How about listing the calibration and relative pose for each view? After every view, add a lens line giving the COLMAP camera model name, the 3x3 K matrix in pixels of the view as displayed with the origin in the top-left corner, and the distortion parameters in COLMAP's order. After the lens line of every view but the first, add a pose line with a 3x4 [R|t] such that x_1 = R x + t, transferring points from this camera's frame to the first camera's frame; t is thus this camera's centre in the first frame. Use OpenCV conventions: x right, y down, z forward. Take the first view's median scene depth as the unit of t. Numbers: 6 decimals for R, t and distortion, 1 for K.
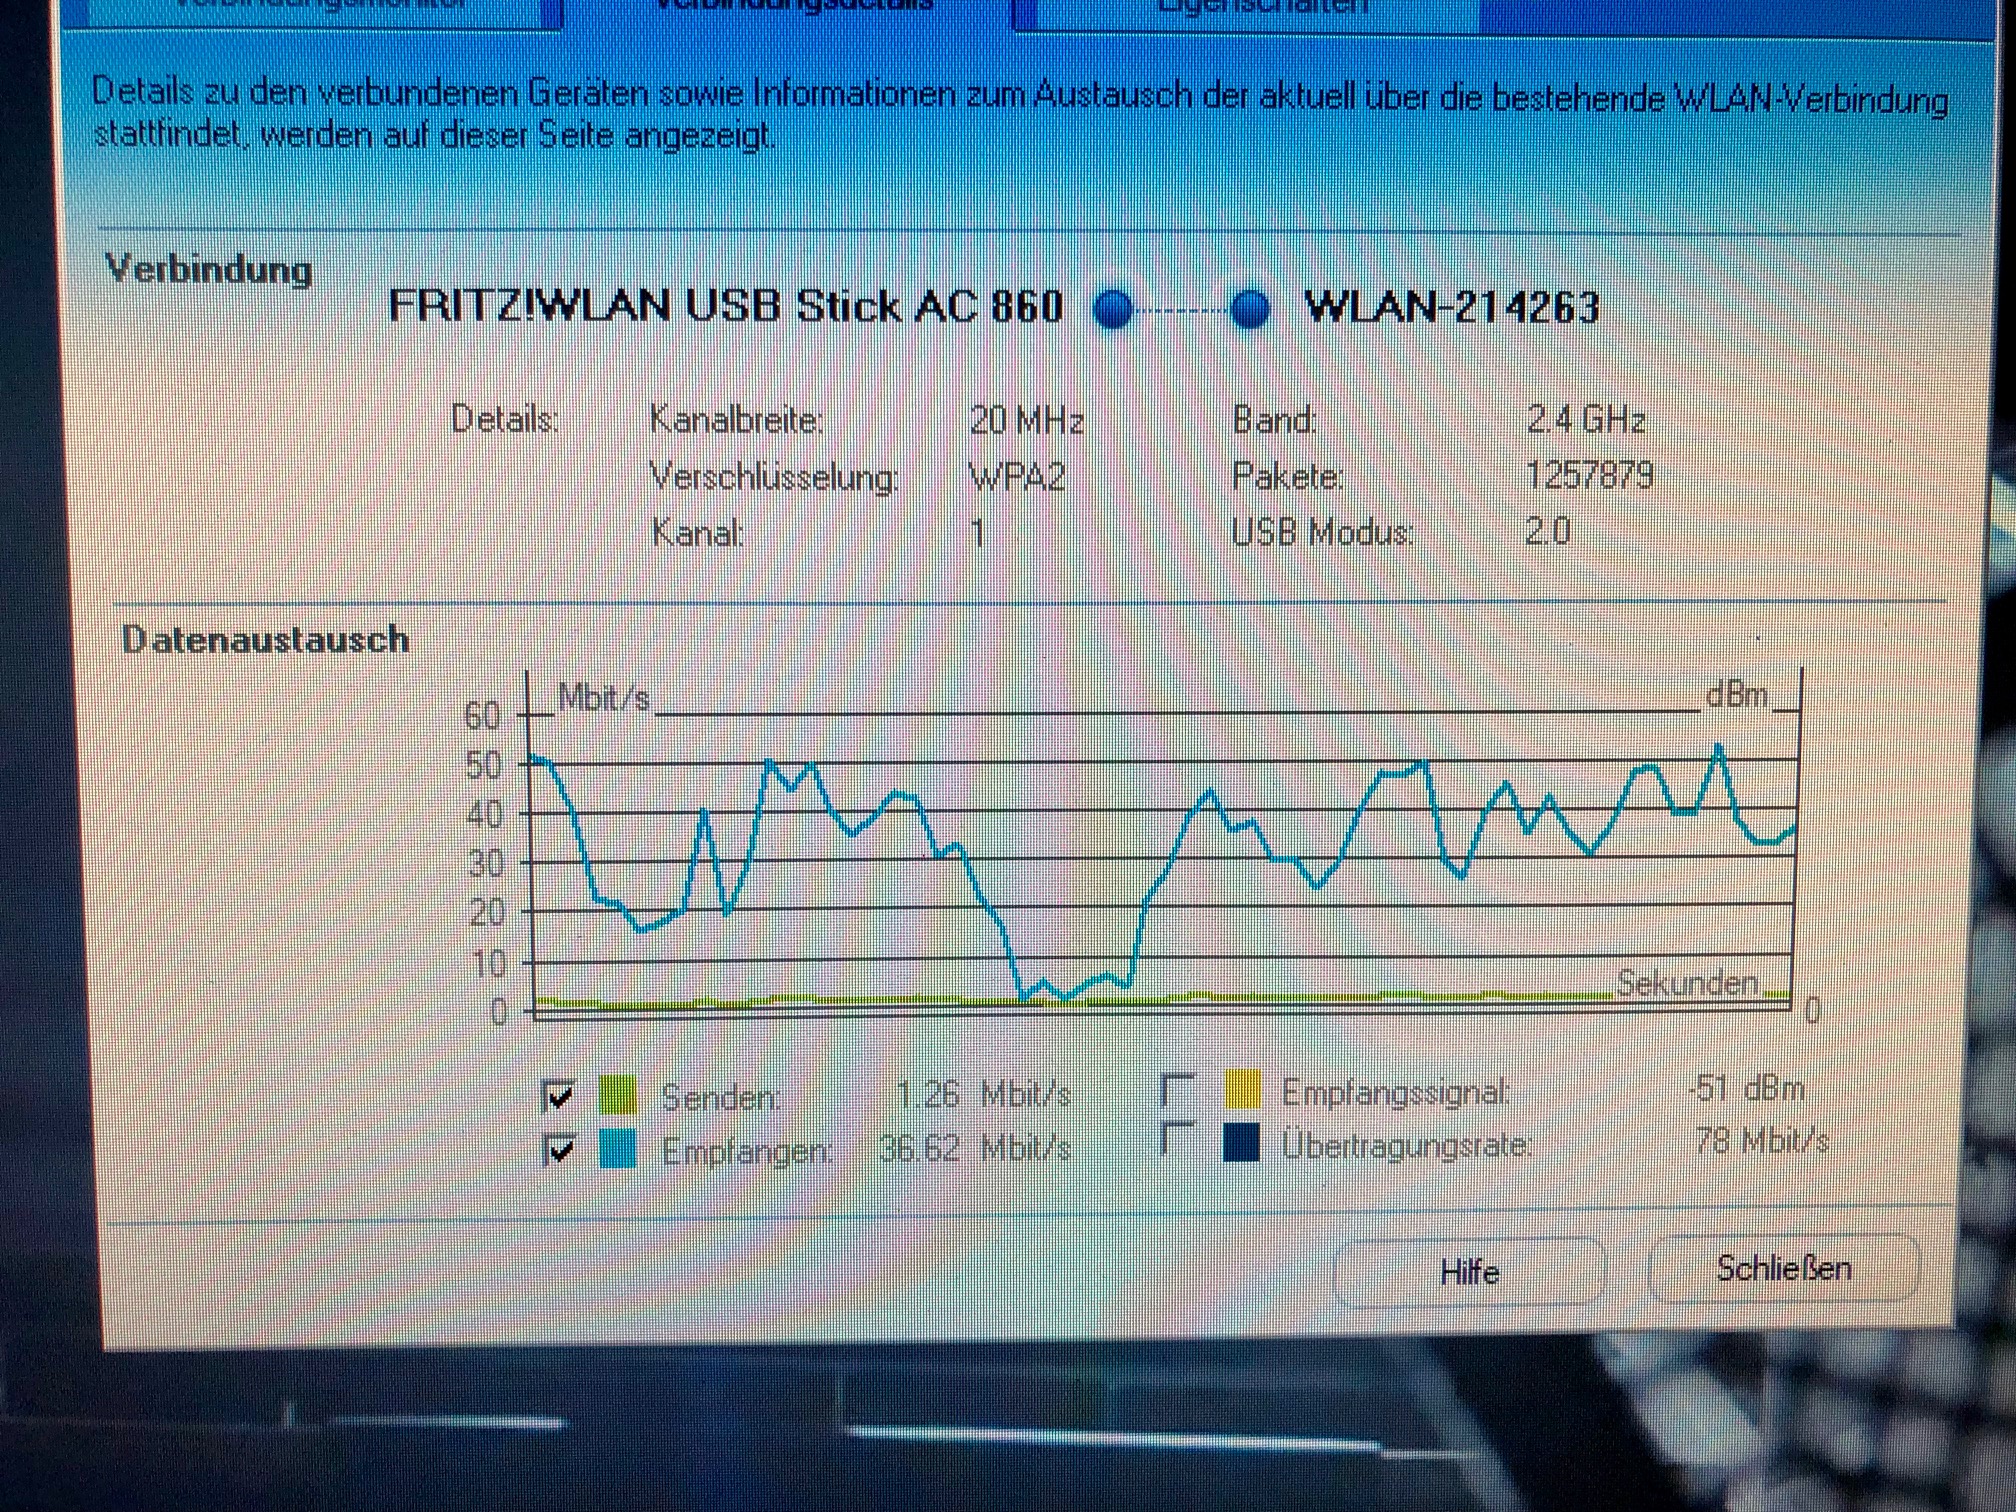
lens RADIAL K [[2267.7, 0, 1008.0], [0, 2267.7, 756.0], [0, 0, 1]] dist [-0.020421, 0.004056]
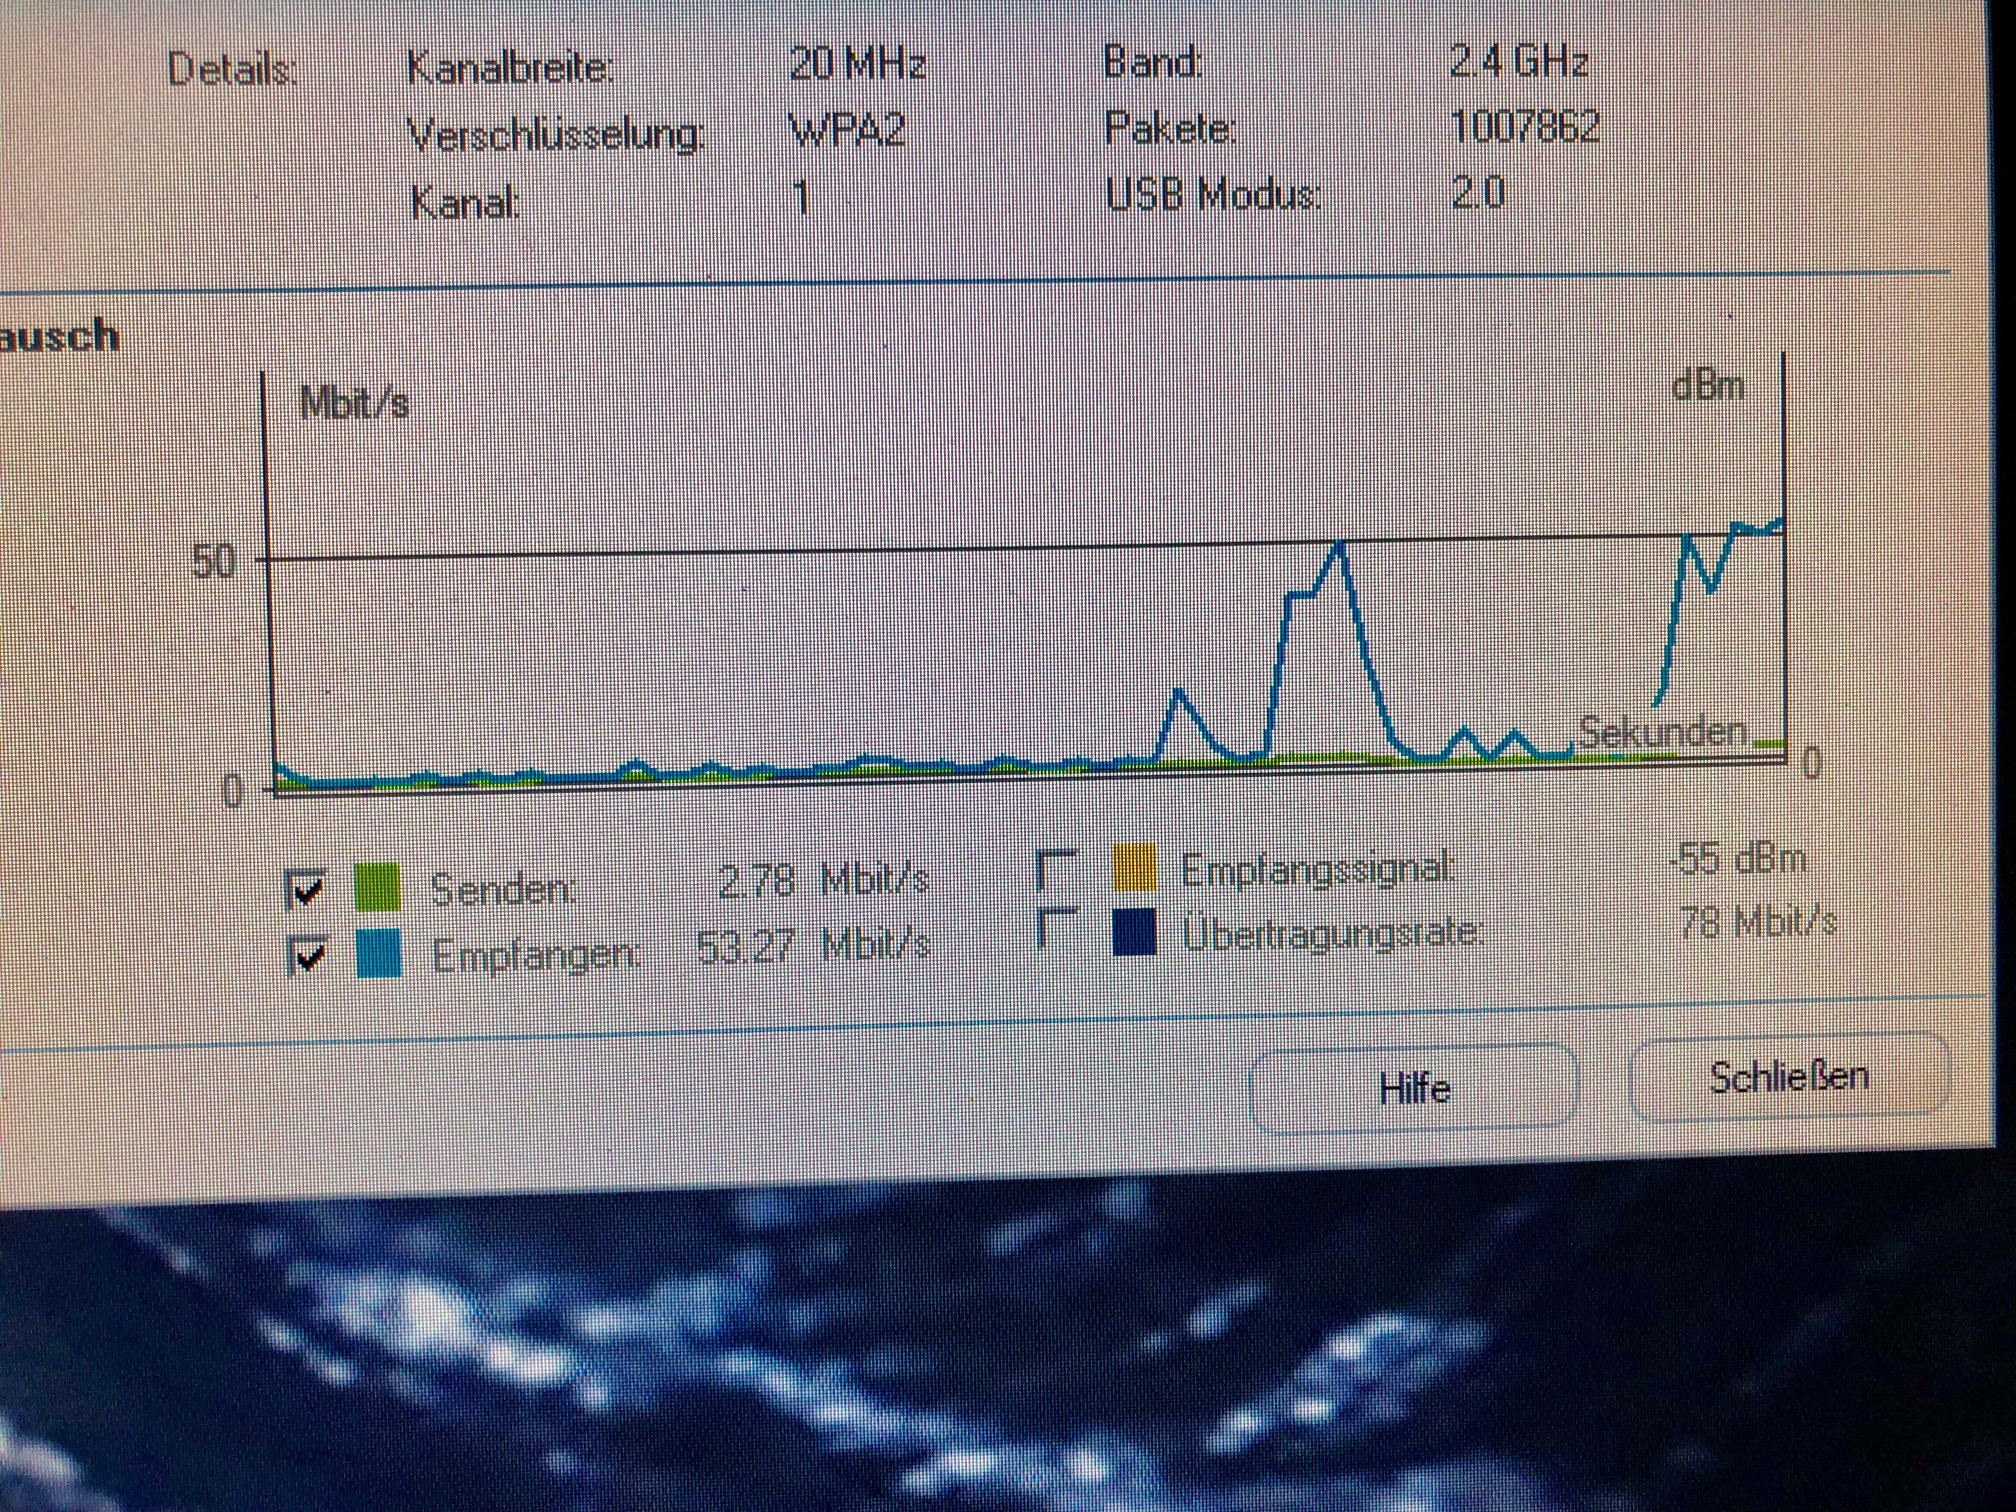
lens RADIAL K [[2267.7, 0, 1008.0], [0, 2267.7, 756.0], [0, 0, 1]] dist [-0.020421, 0.004056]
pose [[0.997285, -0.020226, 0.070811, -0.000667], [0.011092, 0.991829, 0.127090, 0.000001], [-0.072803, -0.125960, 0.989360, 0.148448]]
